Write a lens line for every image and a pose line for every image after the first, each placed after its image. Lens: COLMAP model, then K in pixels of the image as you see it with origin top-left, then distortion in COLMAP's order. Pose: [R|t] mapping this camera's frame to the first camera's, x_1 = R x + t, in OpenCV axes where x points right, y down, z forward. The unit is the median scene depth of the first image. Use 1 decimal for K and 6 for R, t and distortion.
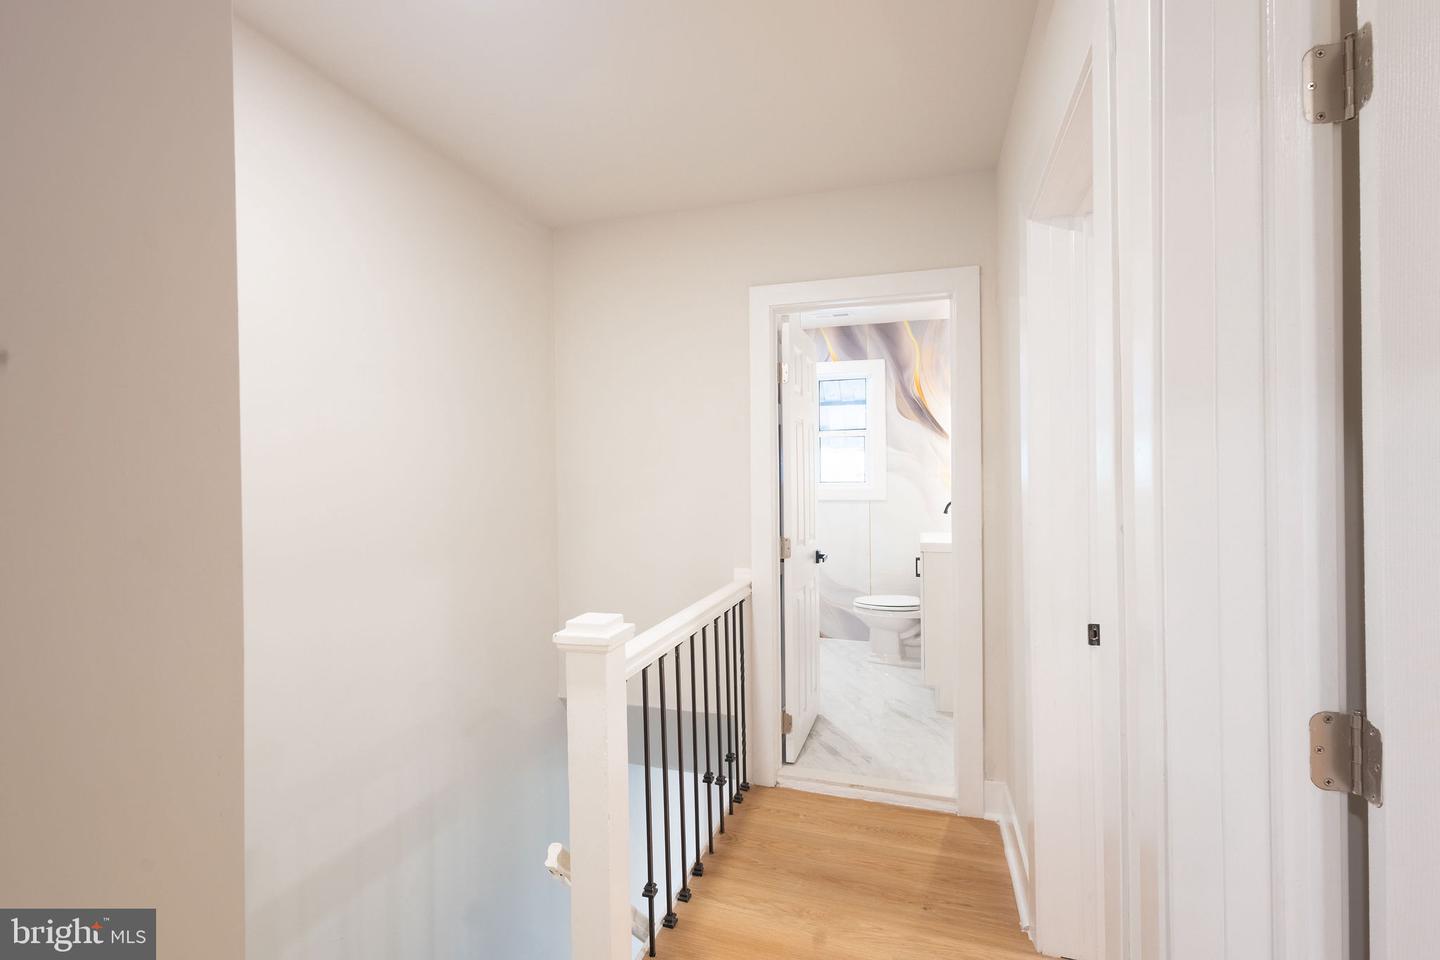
lens RADIAL K [[655.7, 0, 720.0], [0, 655.7, 480.0], [0, 0, 1]] dist [0.000315, -0.000016]
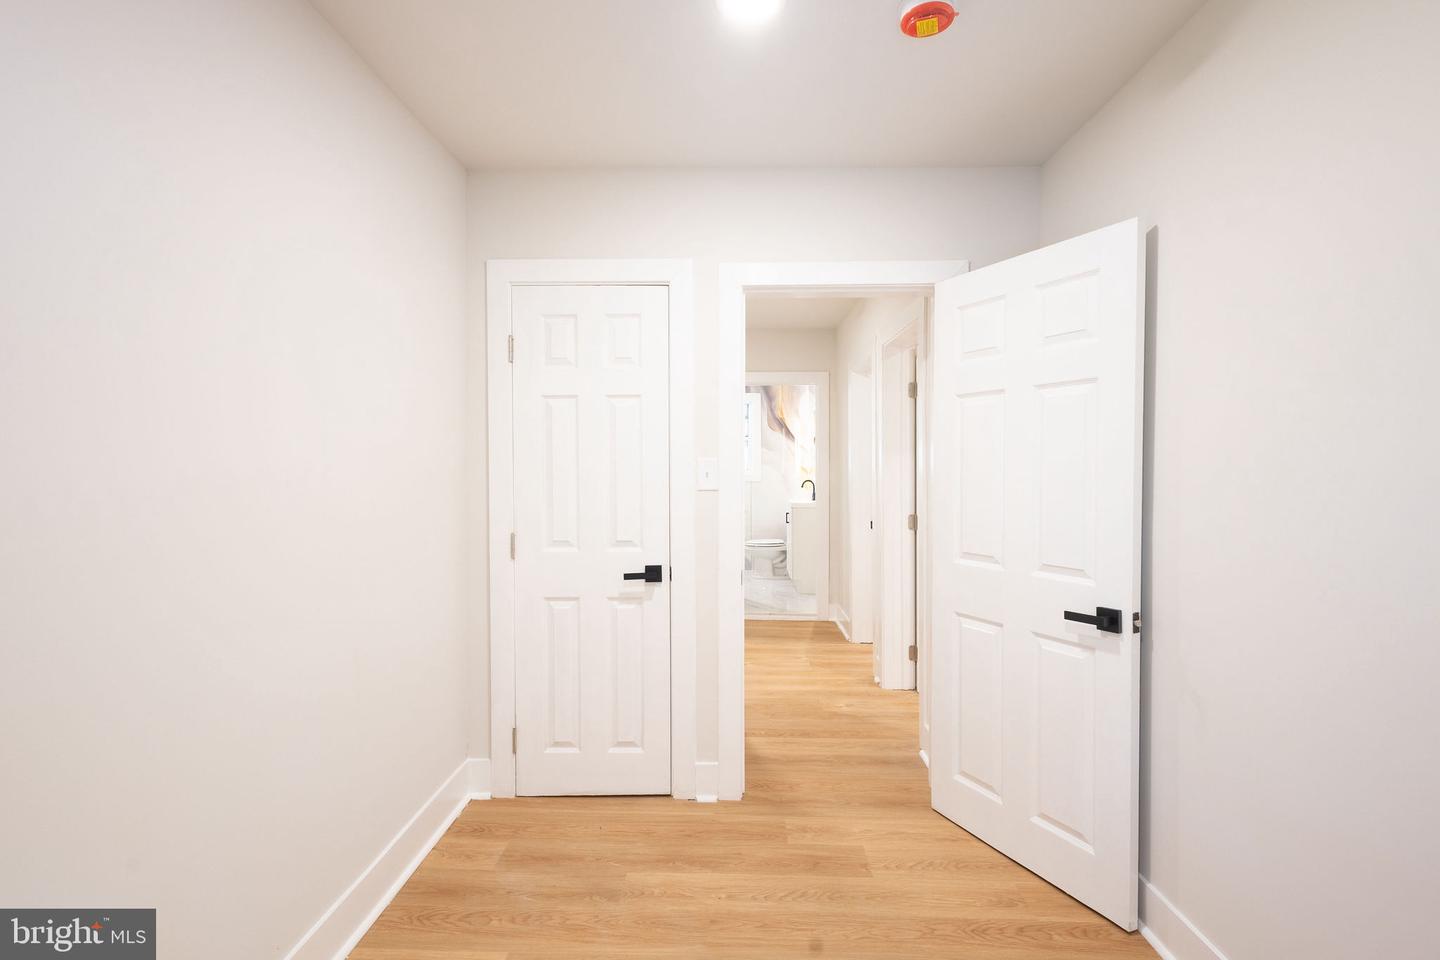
lens RADIAL K [[655.7, 0, 720.0], [0, 655.7, 480.0], [0, 0, 1]] dist [0.000315, -0.000016]
pose [[0.963110, -0.001916, 0.269101, -0.309707], [-0.002649, 0.999859, 0.016597, 0.001180], [-0.269095, -0.016698, 0.962969, -0.581221]]
